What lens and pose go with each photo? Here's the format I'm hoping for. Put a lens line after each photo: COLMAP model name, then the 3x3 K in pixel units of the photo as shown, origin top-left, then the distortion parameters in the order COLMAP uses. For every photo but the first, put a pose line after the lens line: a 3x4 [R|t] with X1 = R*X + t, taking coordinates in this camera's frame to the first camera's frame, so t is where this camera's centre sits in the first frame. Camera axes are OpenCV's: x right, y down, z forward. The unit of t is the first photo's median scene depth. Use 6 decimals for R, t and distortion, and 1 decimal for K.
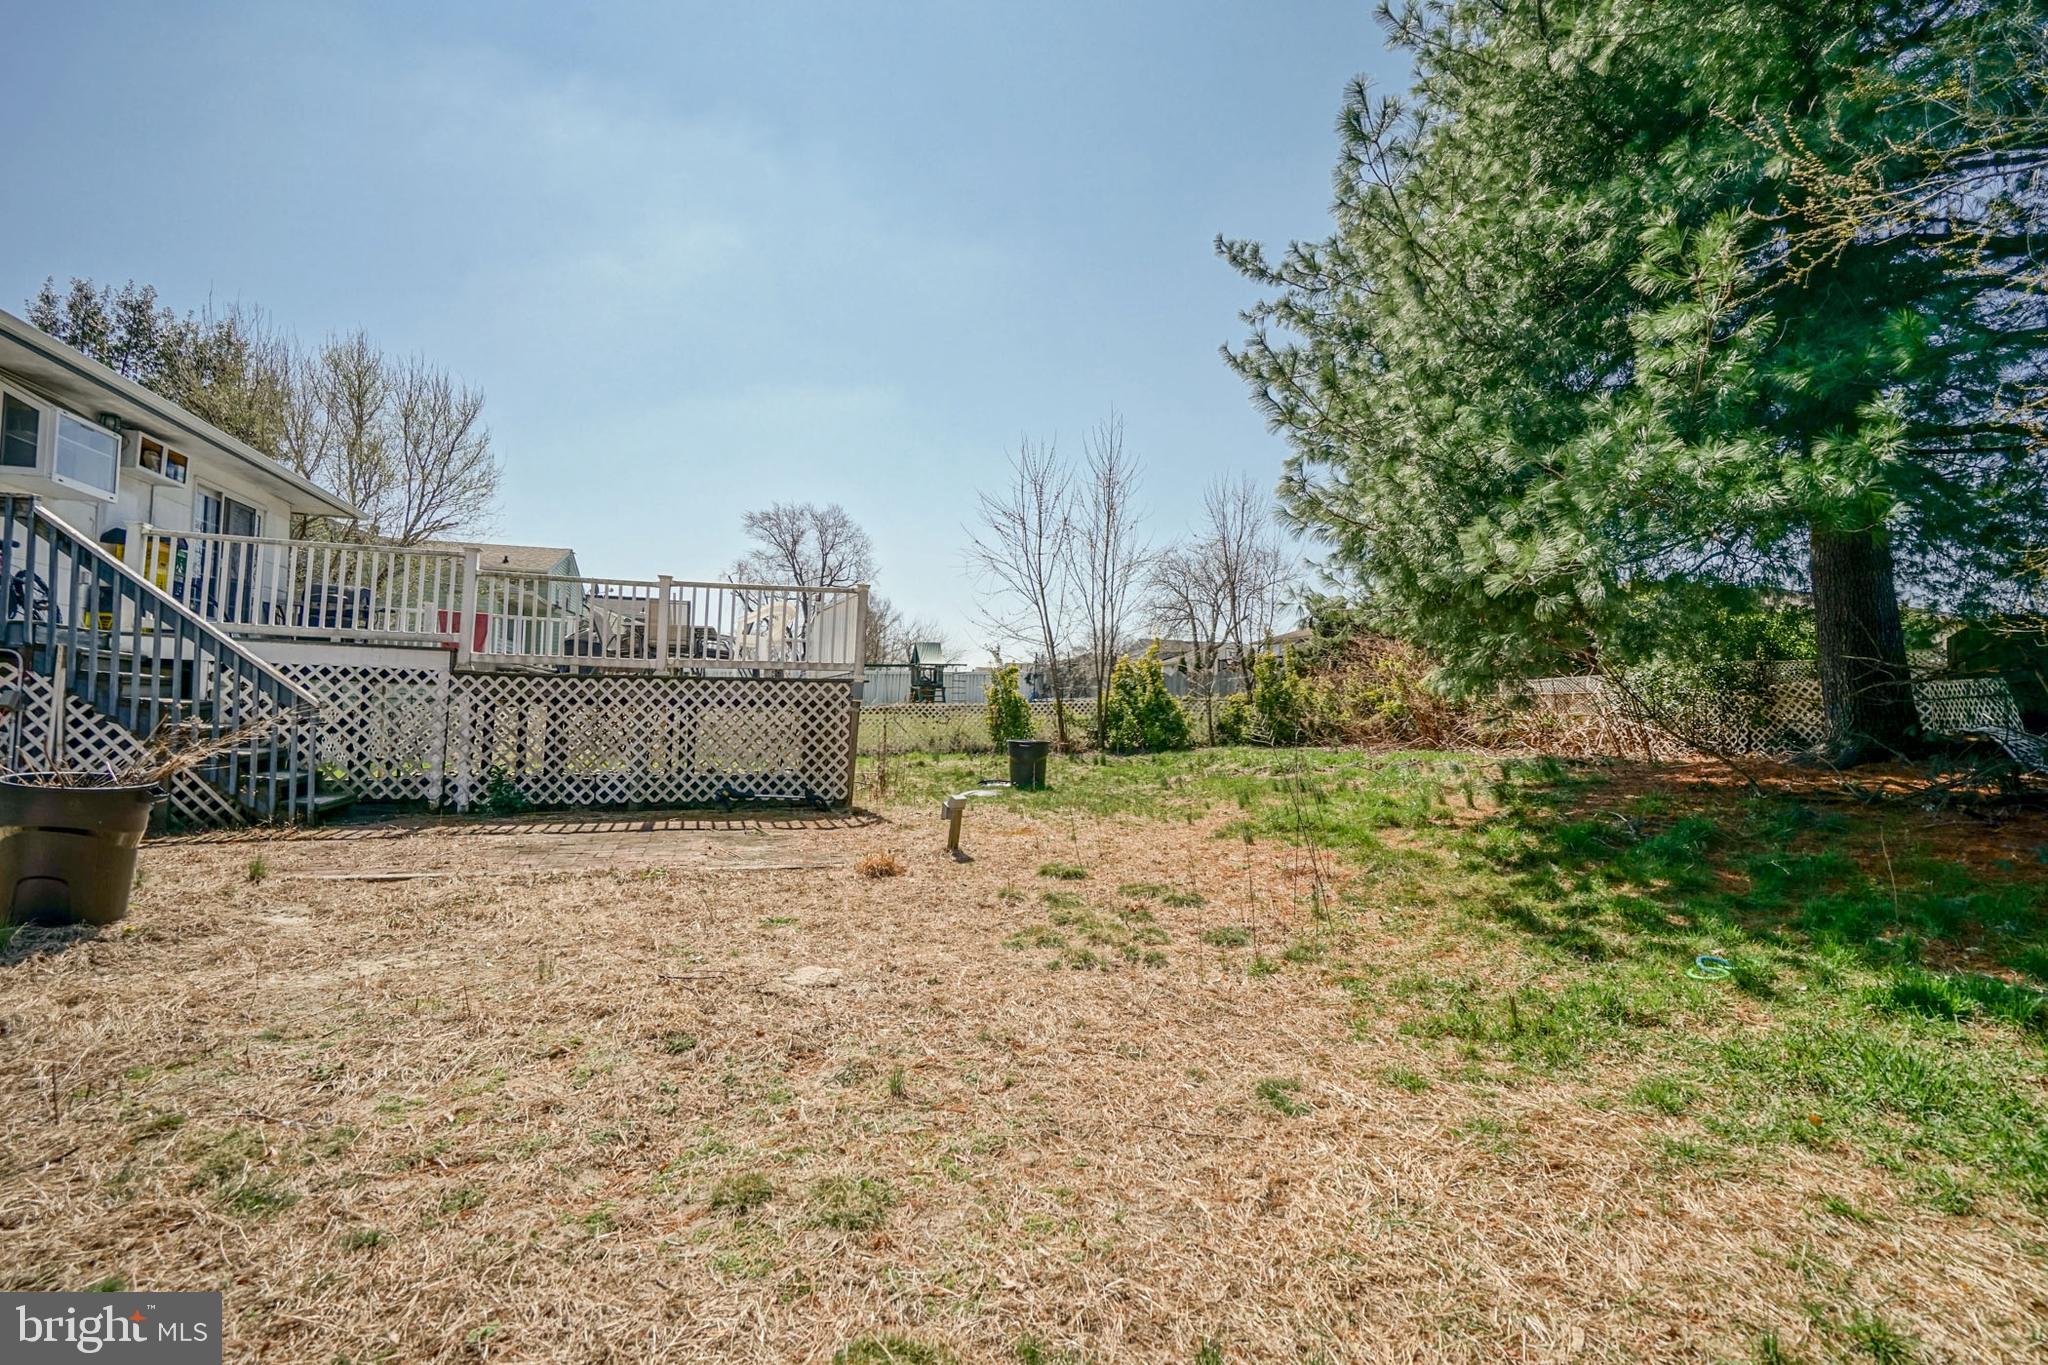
lens RADIAL K [[934.7, 0, 1017.0], [0, 934.7, 641.4], [0, 0, 1]] dist [-0.001295, 0.000251]
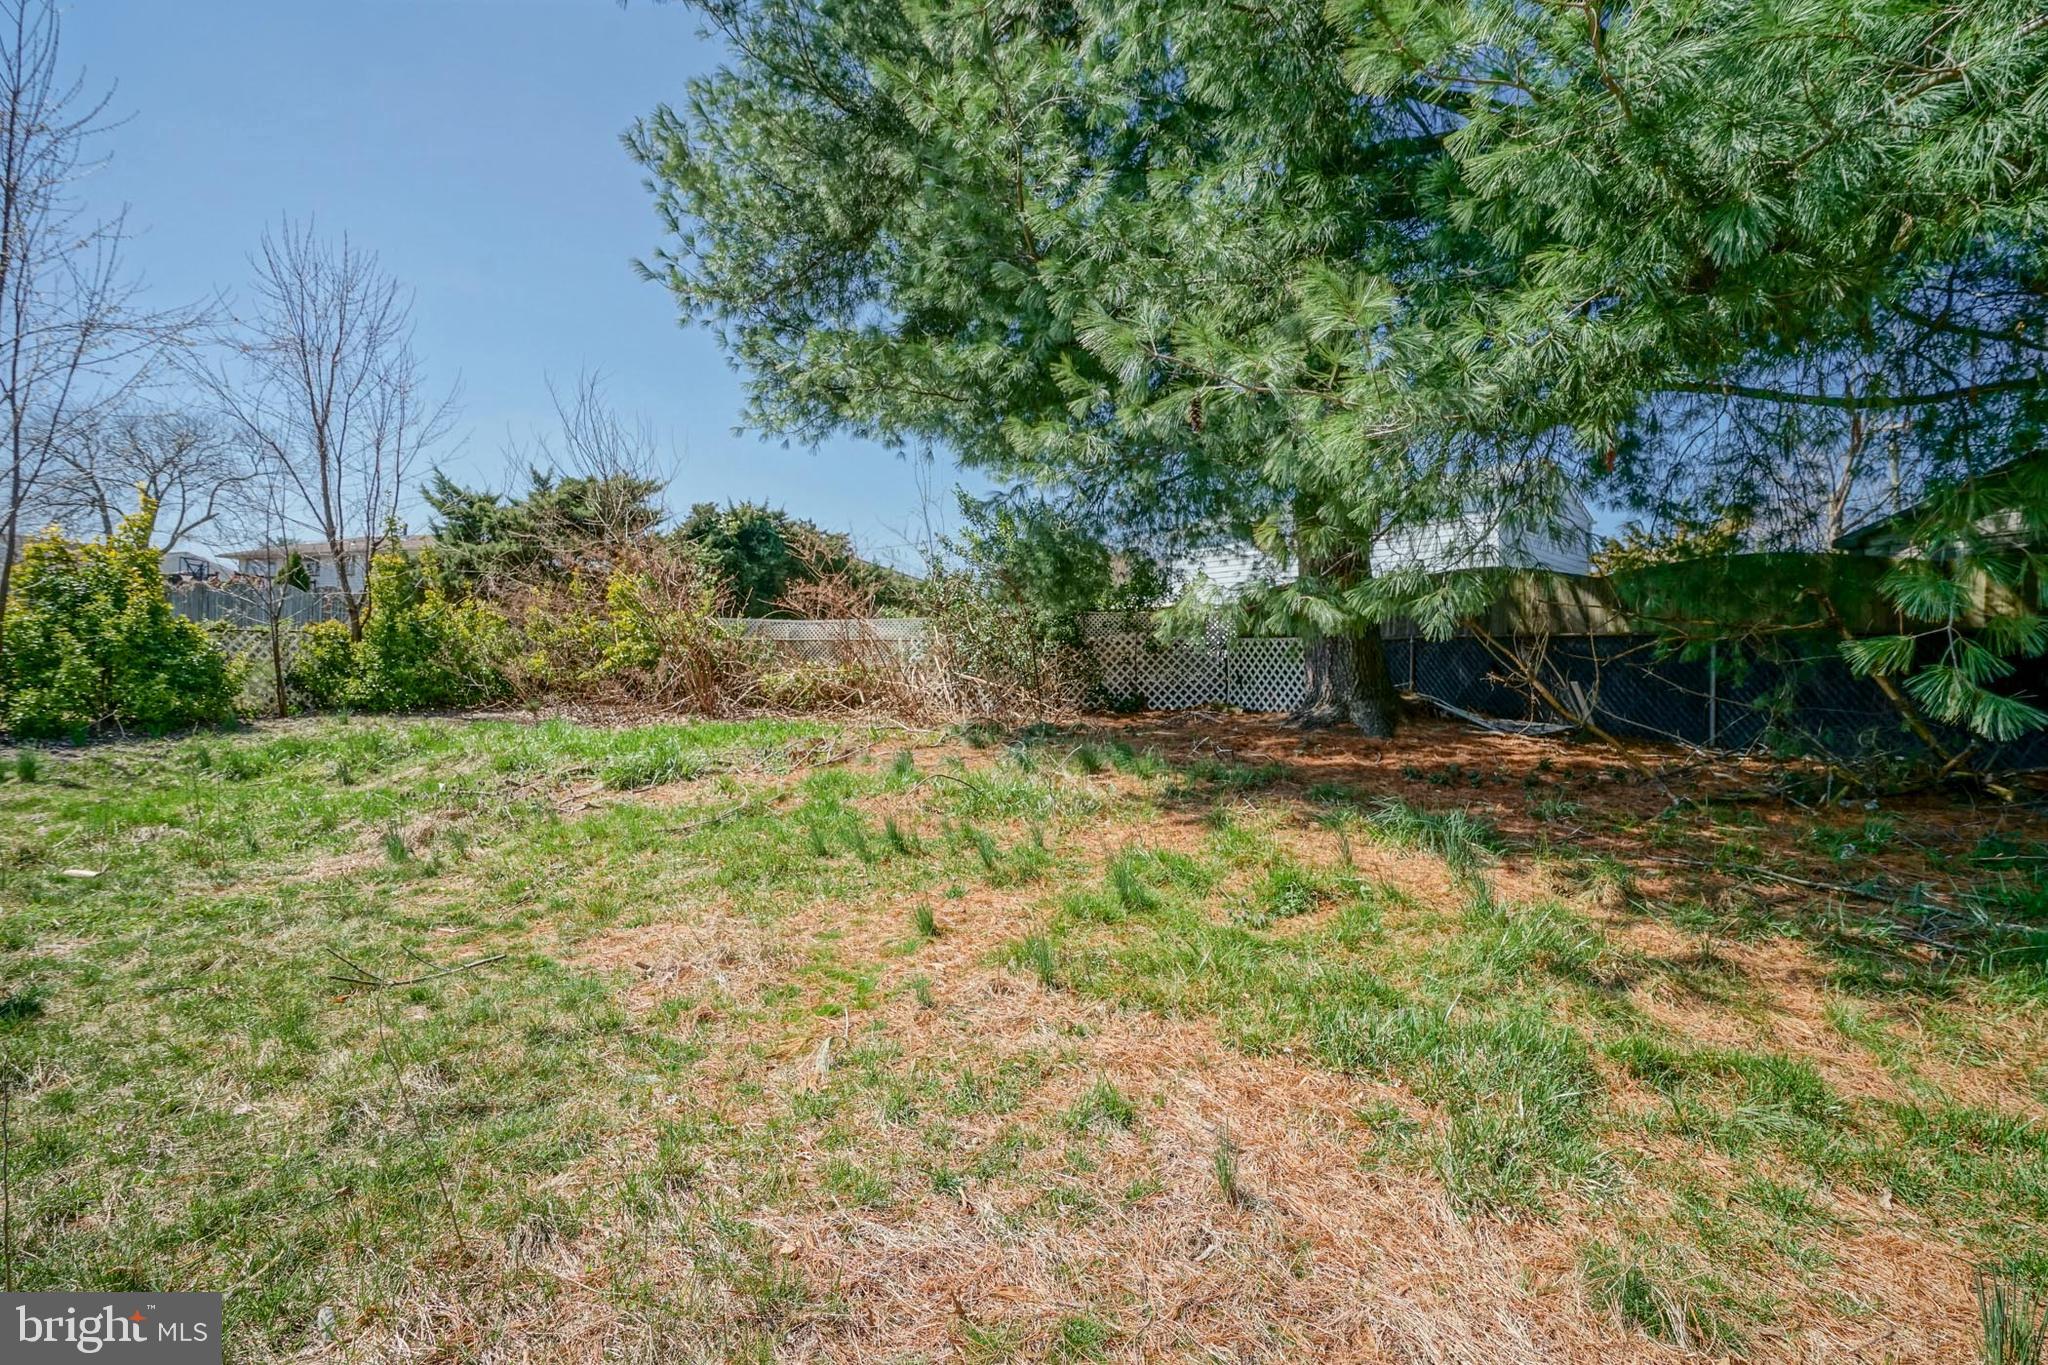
lens RADIAL K [[929.7, 0, 1029.0], [0, 929.7, 670.3], [0, 0, 1]] dist [-0.001079, 0.000013]
pose [[0.545706, 0.003236, 0.837971, -0.003736], [-0.078332, 0.995811, 0.047167, 0.026319], [-0.834308, -0.091379, 0.543673, 0.349624]]
